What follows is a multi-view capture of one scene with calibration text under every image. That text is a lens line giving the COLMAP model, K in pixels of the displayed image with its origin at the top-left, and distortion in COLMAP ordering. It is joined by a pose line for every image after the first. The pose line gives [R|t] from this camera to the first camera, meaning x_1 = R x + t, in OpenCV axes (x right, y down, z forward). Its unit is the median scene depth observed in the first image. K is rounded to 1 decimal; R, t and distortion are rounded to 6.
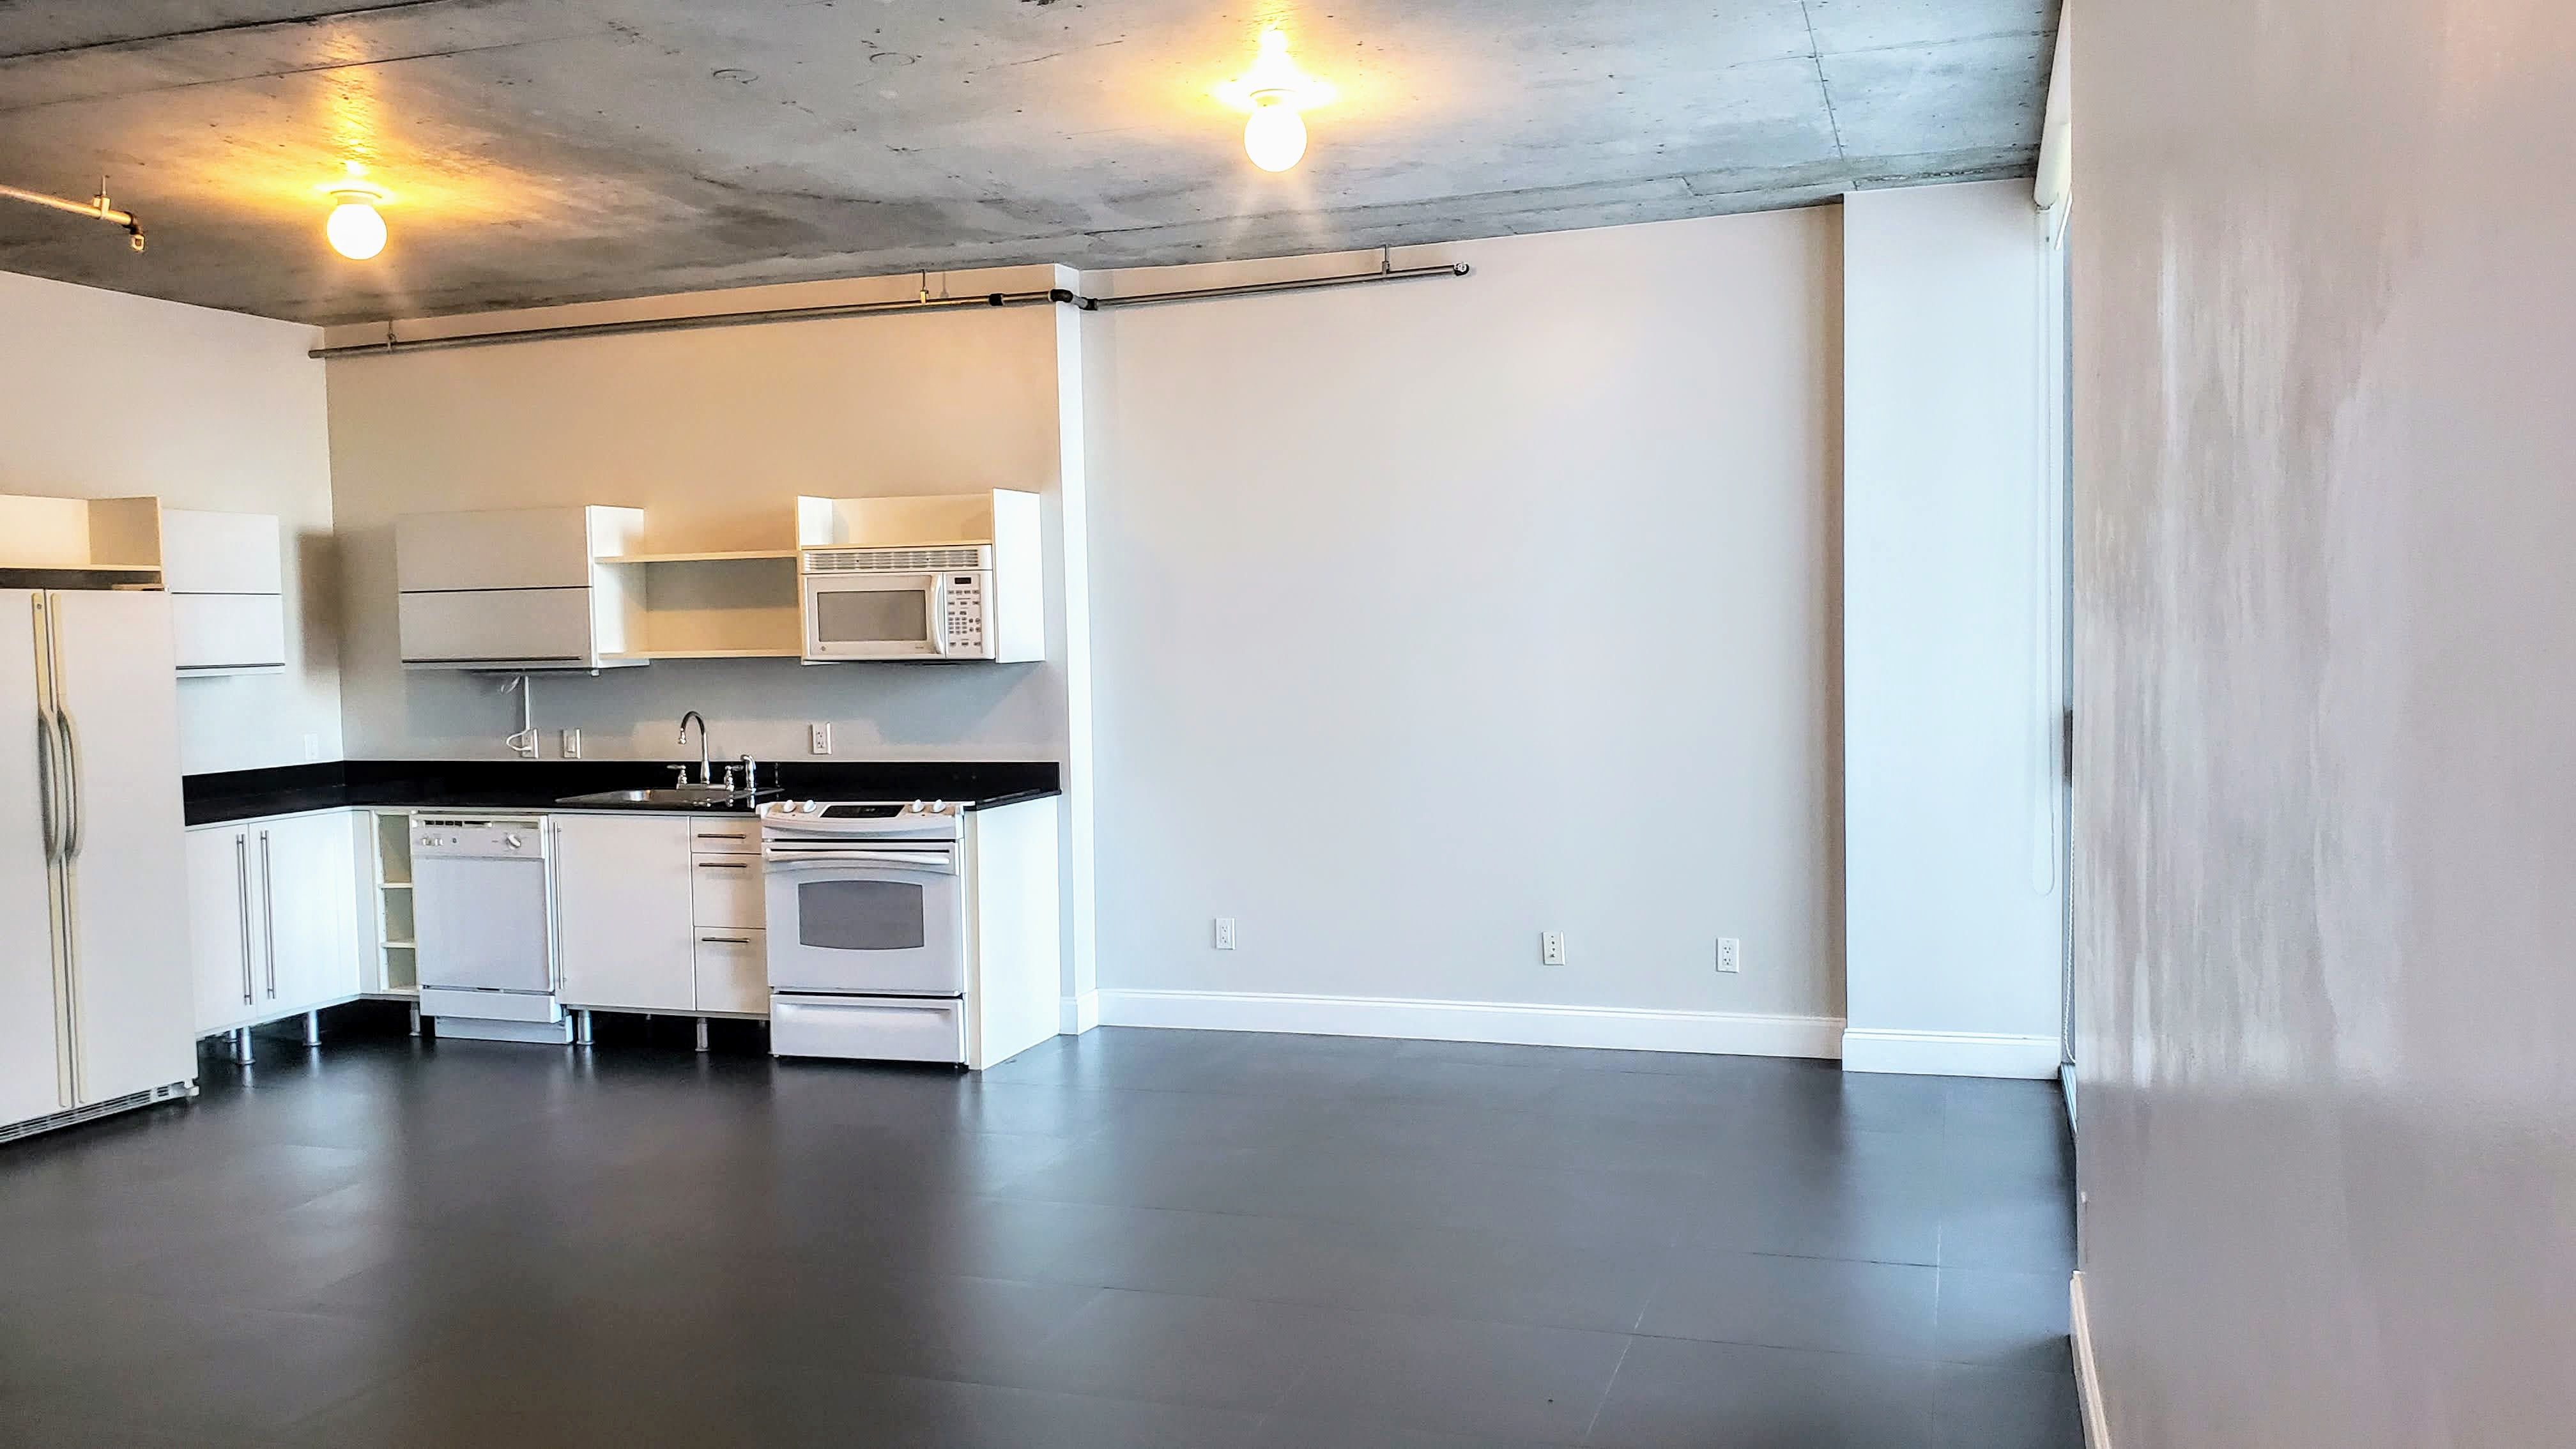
lens RADIAL K [[2042.3, 0, 1291.5], [0, 2042.3, 725.8], [0, 0, 1]] dist [0.010449, 0.000681]
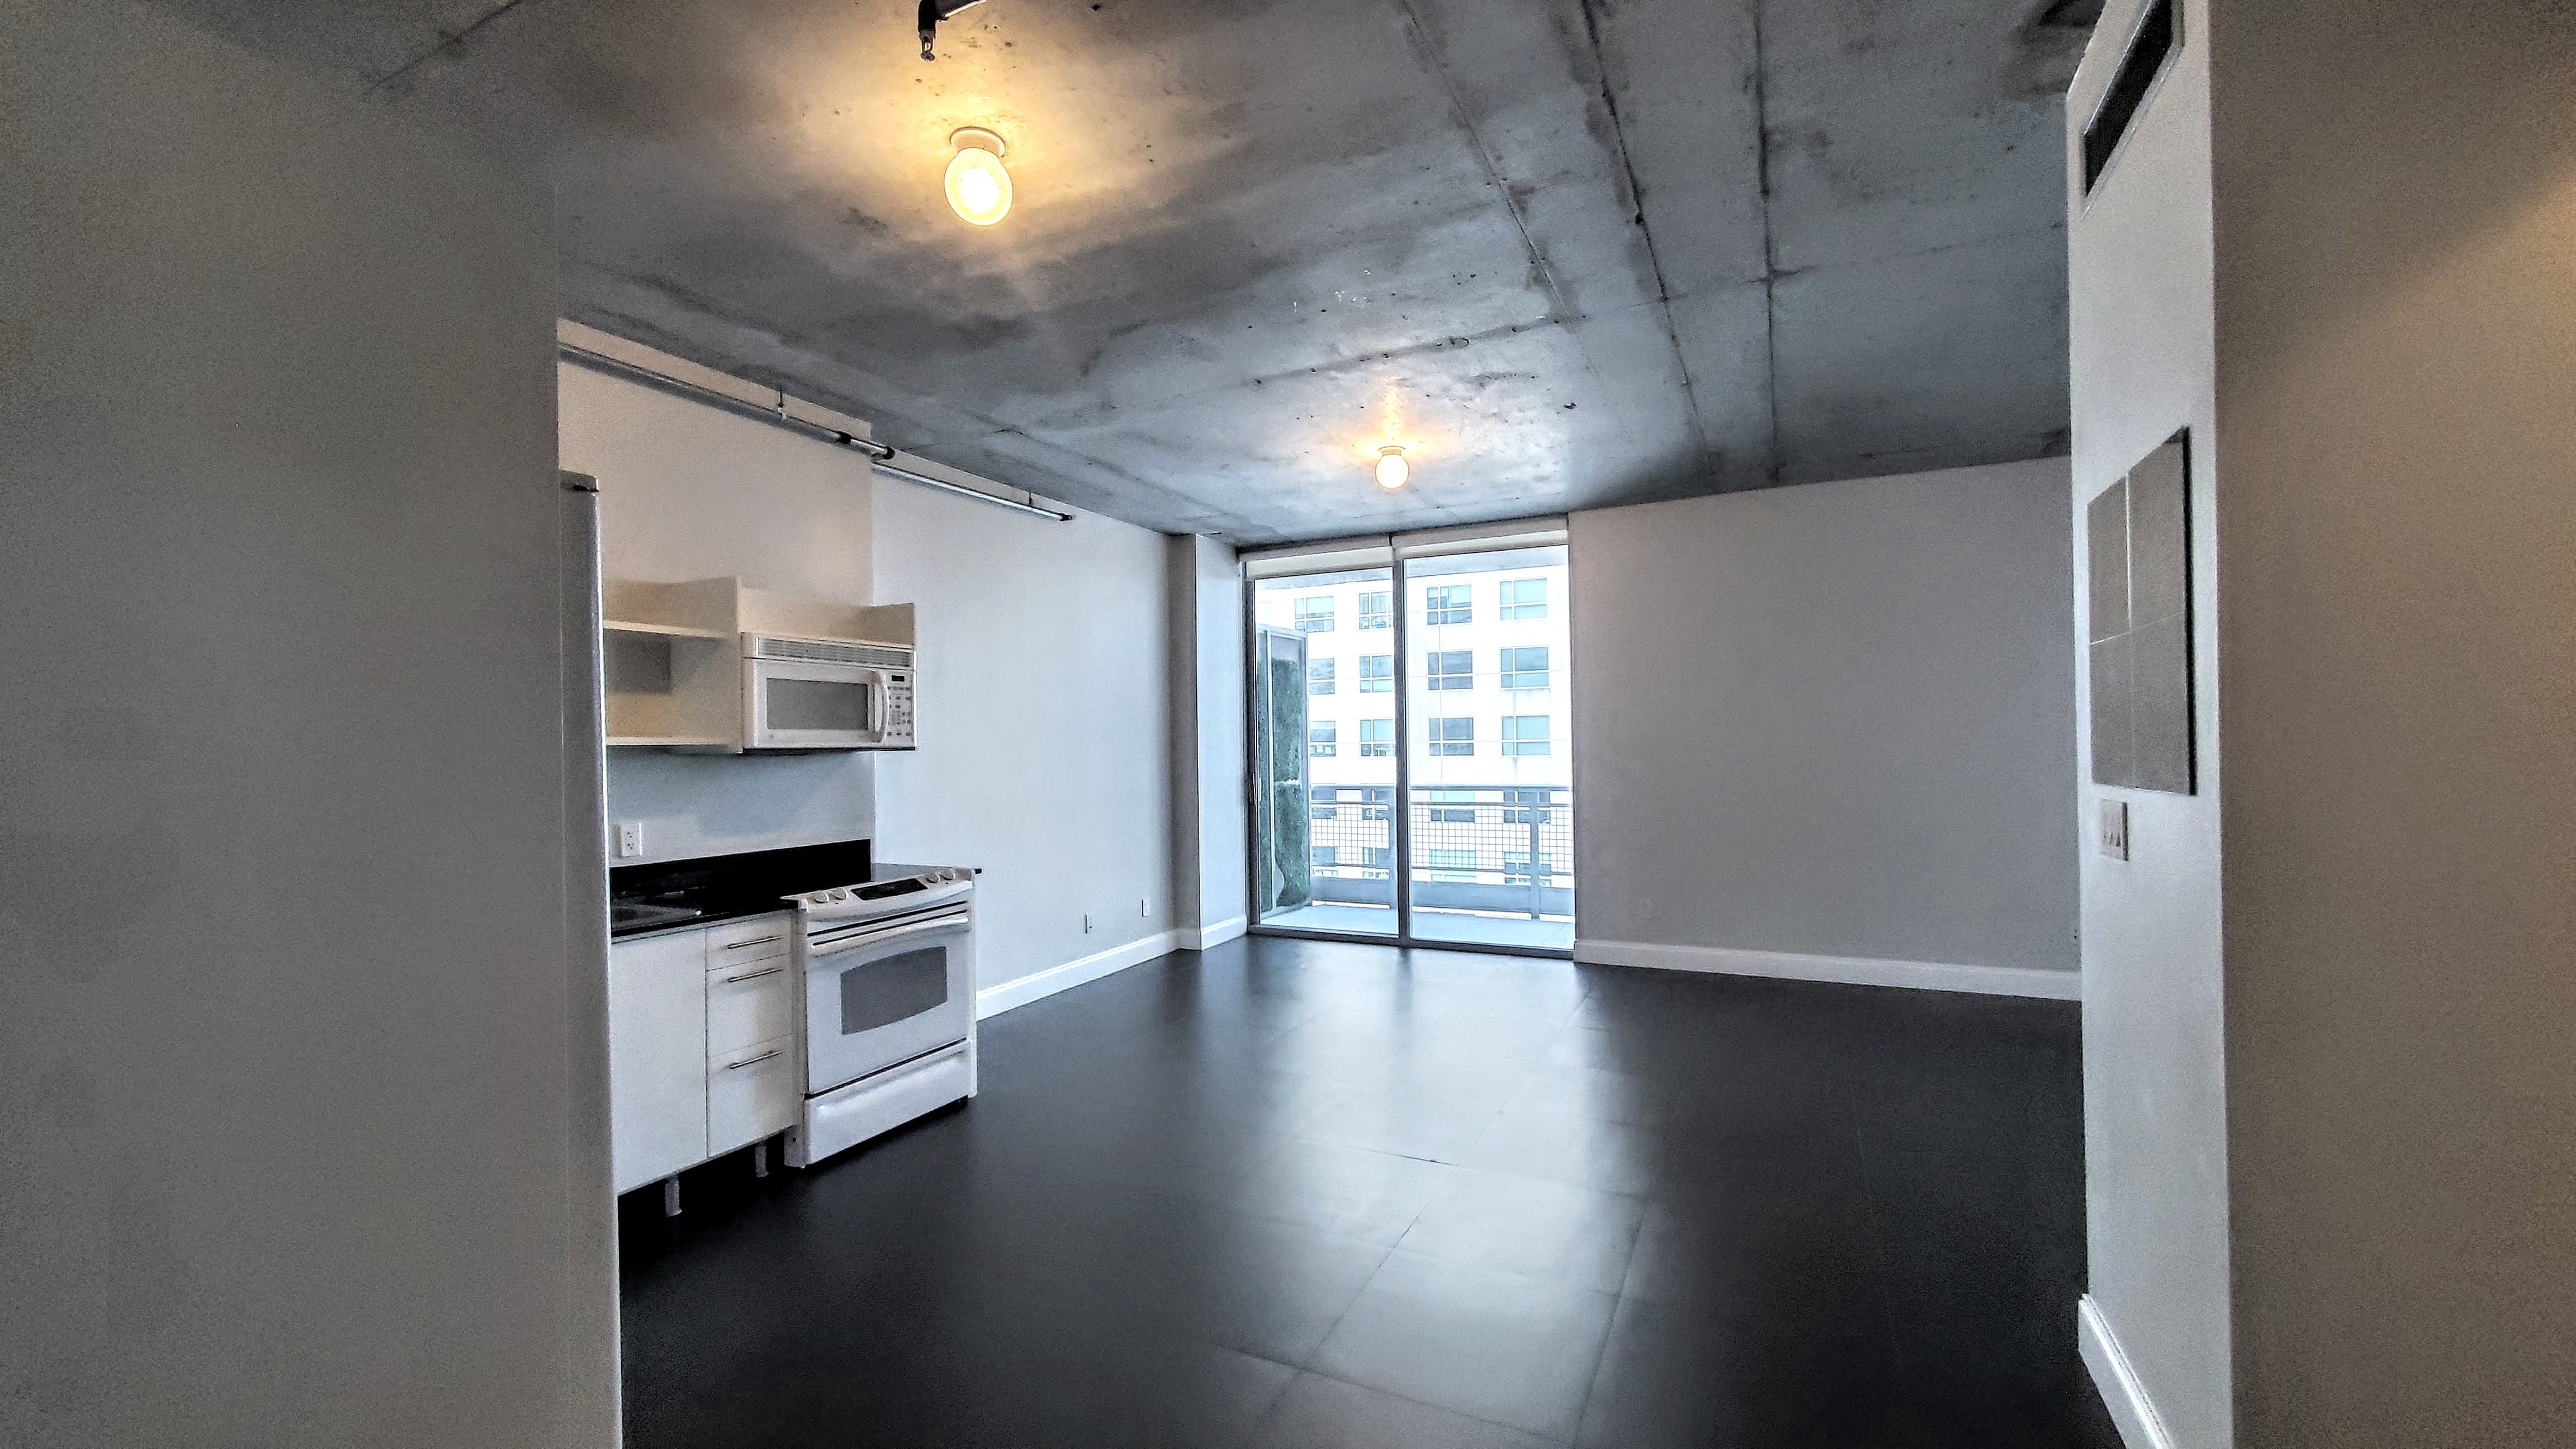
lens RADIAL K [[1045.9, 0, 1286.1], [0, 1045.9, 734.2], [0, 0, 1]] dist [-0.000798, -0.000004]
pose [[0.138796, 0.025713, 0.989987, -0.706308], [0.064321, 0.997318, -0.034921, -0.005731], [-0.988230, 0.068524, 0.136770, 0.706580]]
